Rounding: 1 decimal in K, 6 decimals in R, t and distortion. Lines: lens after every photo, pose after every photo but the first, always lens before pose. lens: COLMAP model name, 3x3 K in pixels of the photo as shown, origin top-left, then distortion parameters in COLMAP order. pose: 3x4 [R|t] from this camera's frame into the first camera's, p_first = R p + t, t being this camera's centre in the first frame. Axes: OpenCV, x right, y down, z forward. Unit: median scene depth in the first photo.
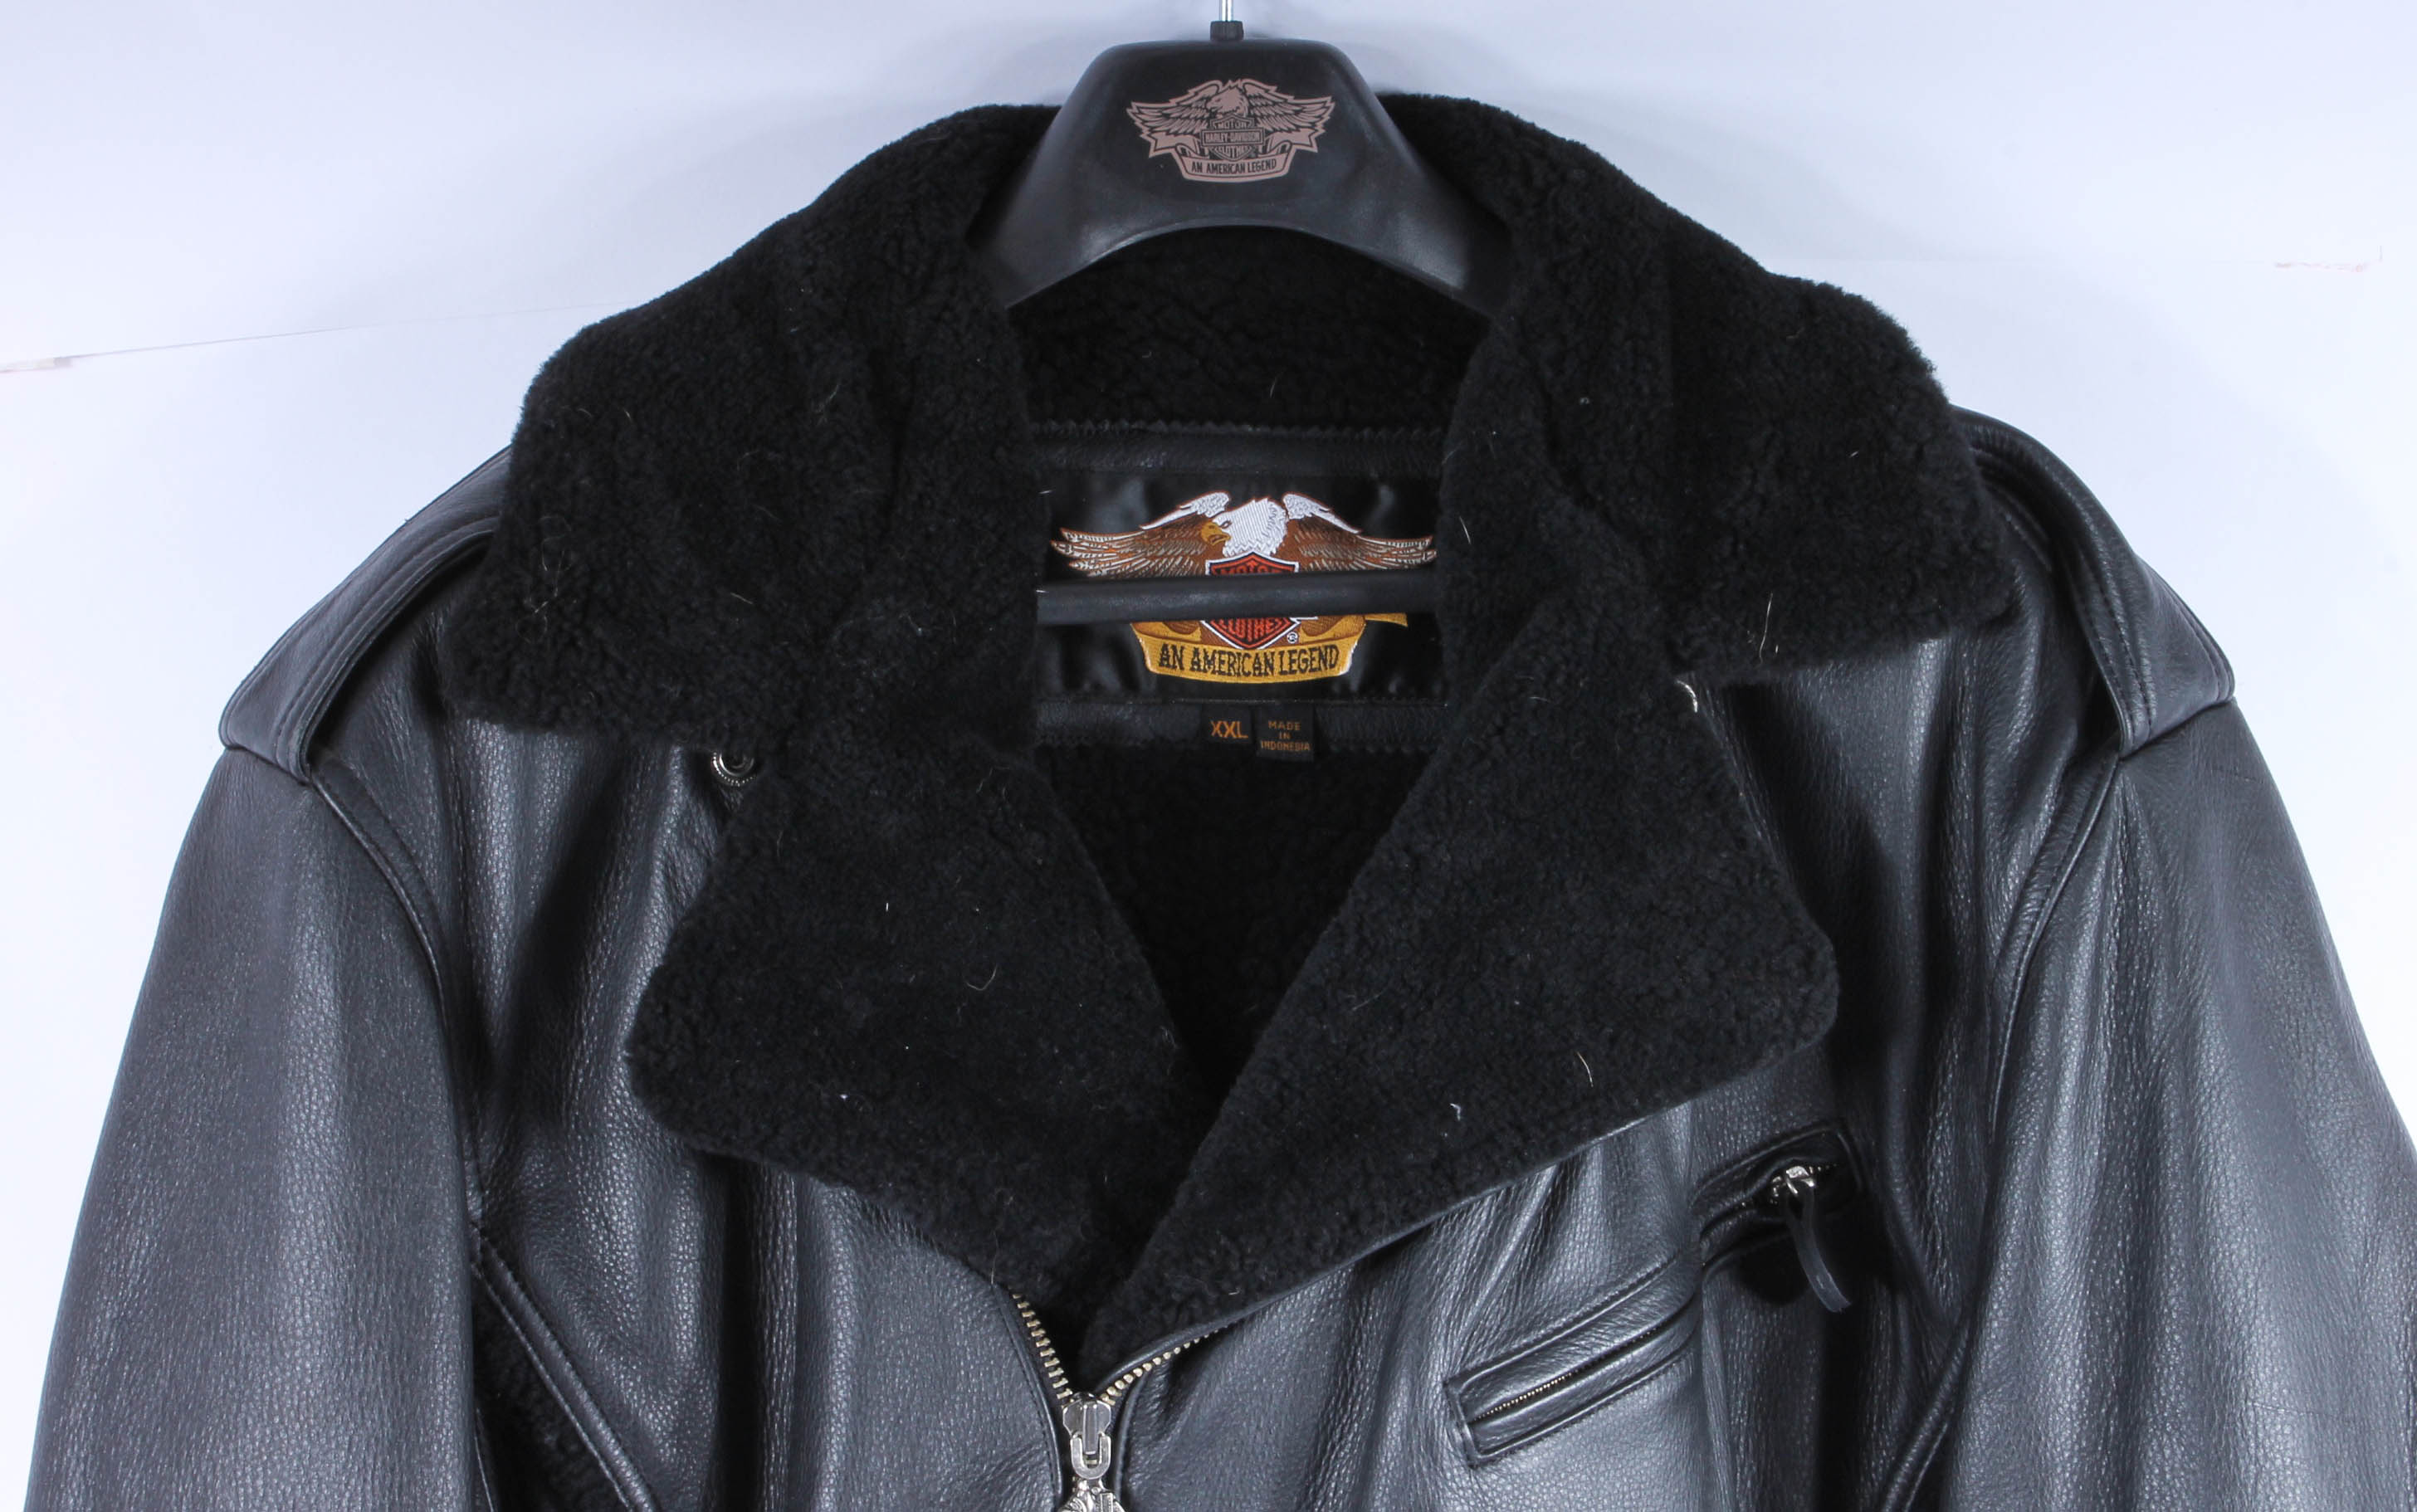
lens RADIAL K [[4570.9, 0, 1151.3], [0, 4570.9, 727.0], [0, 0, 1]] dist [-0.001394, 0.000000]
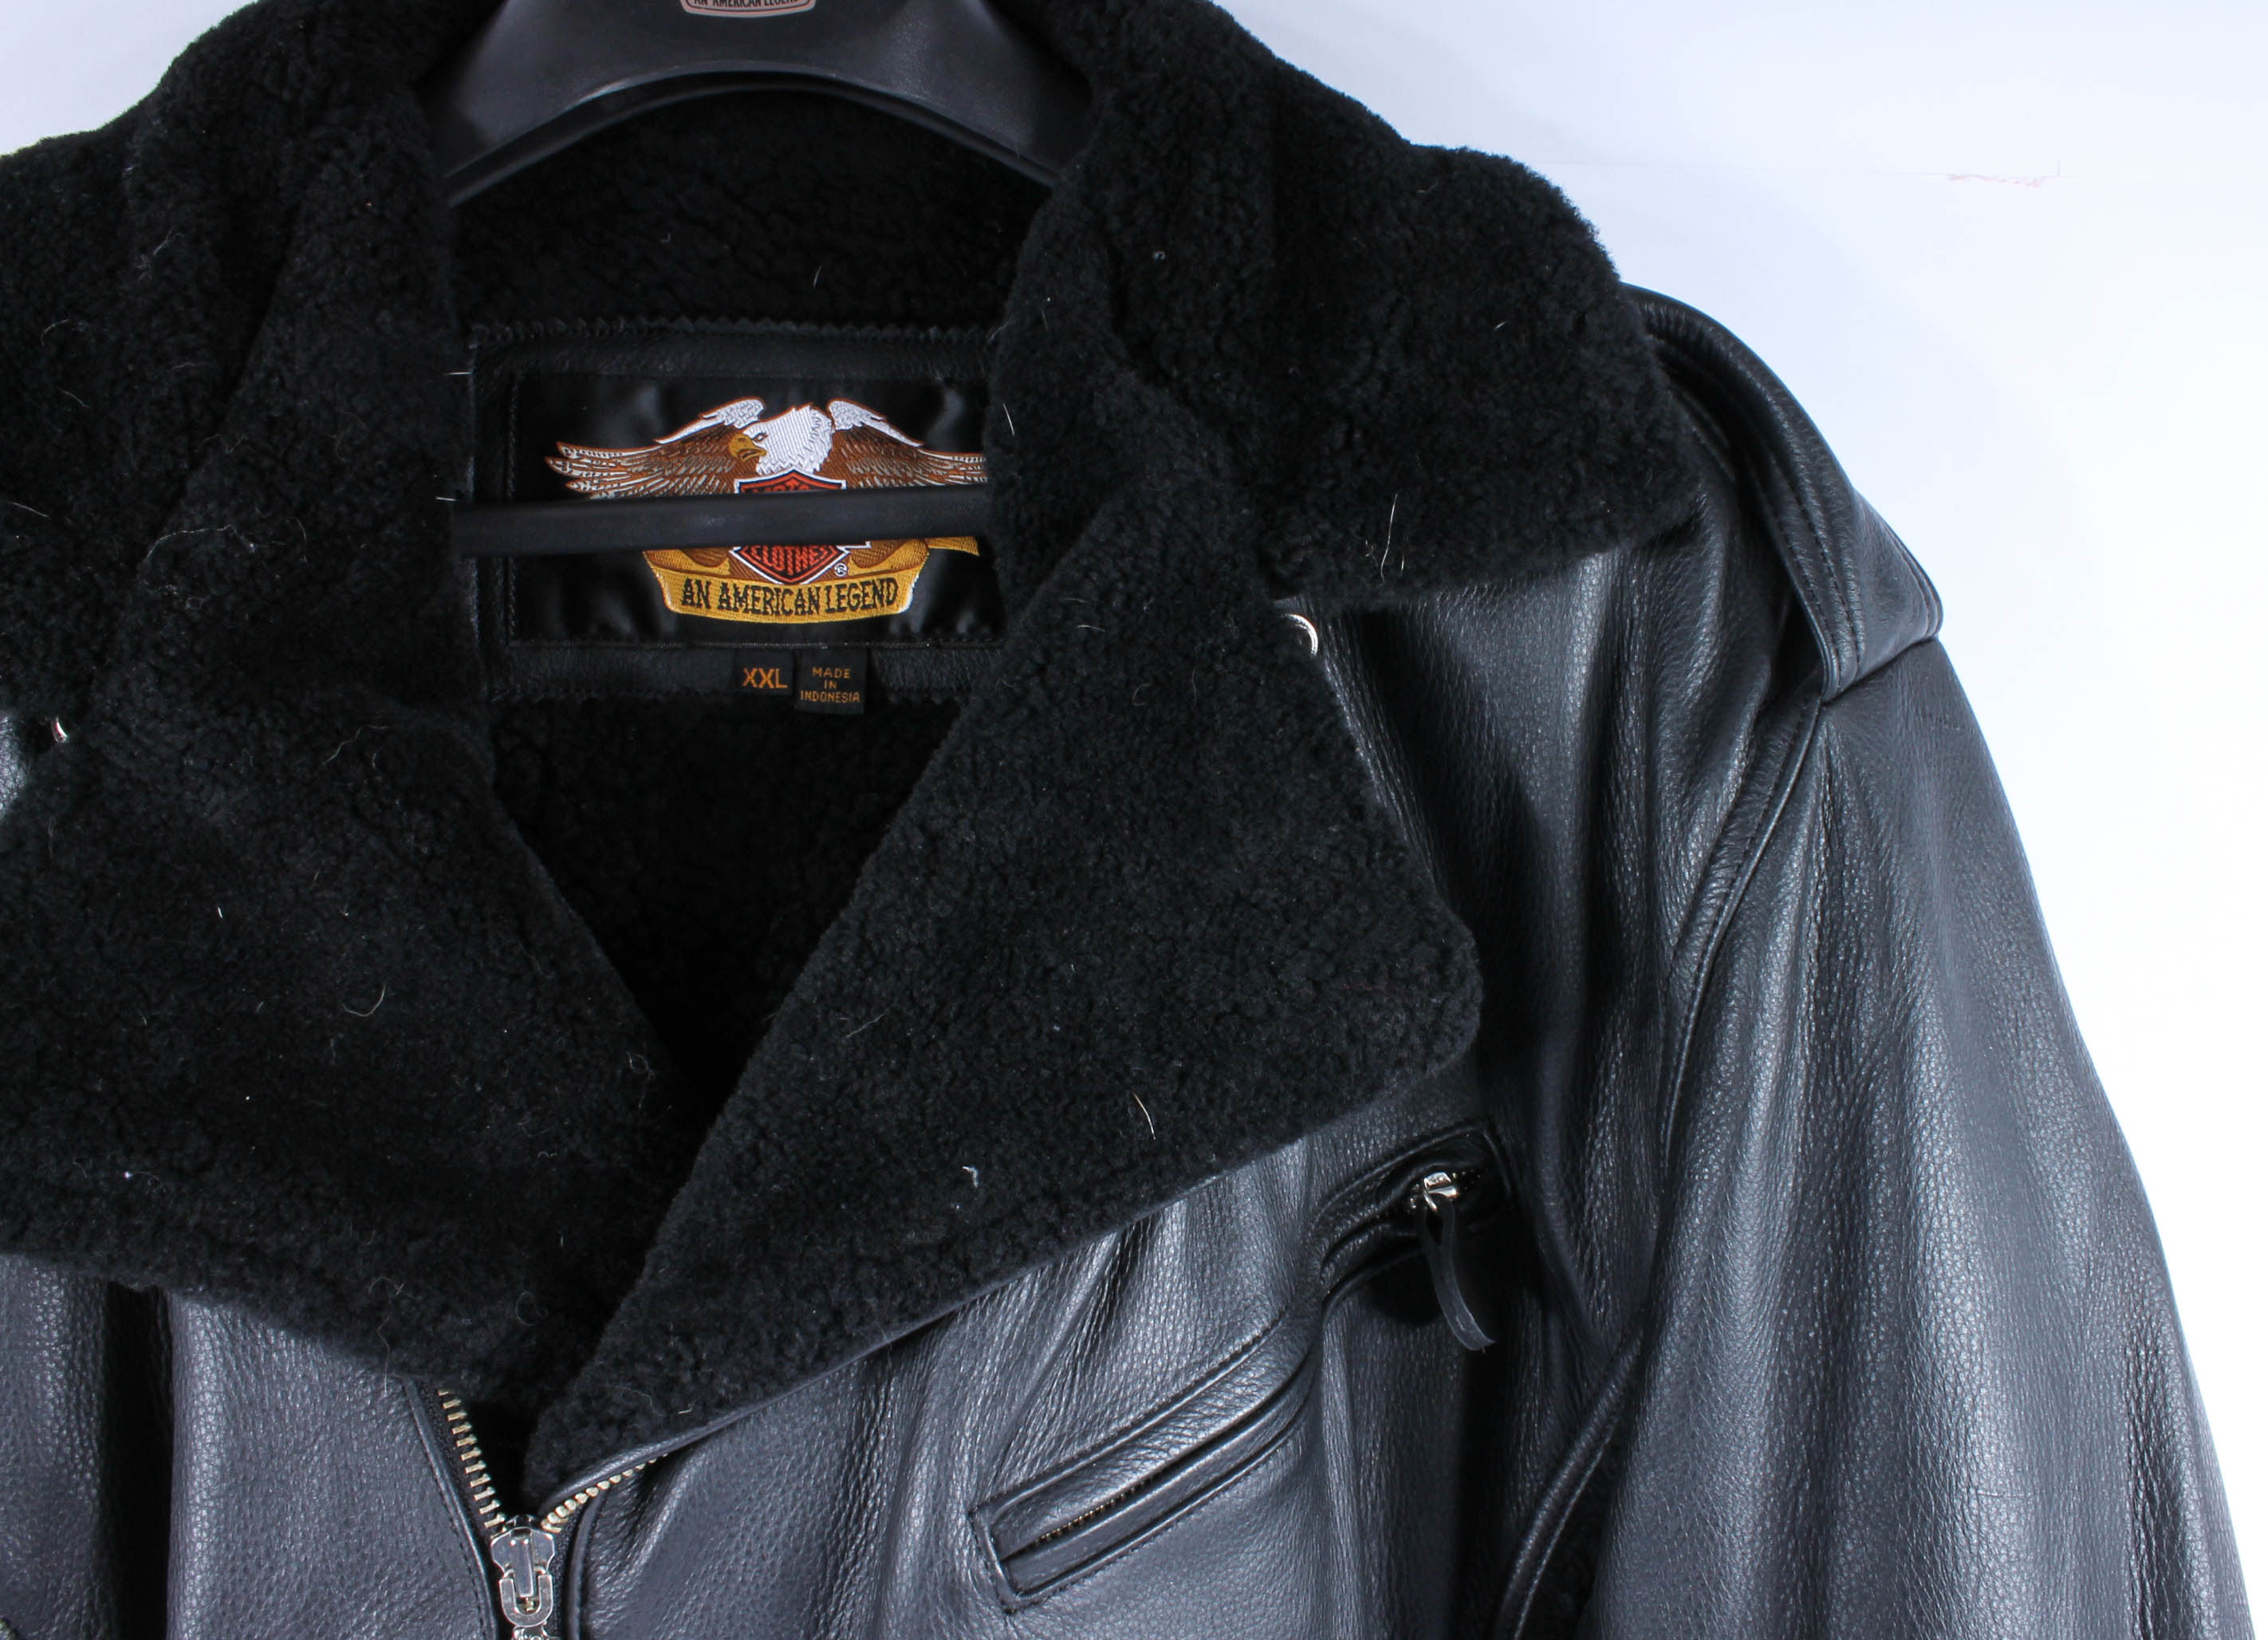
lens RADIAL K [[1808.1, 0, 1270.9], [0, 1808.1, 849.1], [0, 0, 1]] dist [-0.131990, 0.049817]
pose [[0.999828, -0.009303, 0.016018, 0.109703], [0.008102, 0.997264, 0.073477, 0.008815], [-0.016658, -0.073335, 0.997168, 0.694095]]
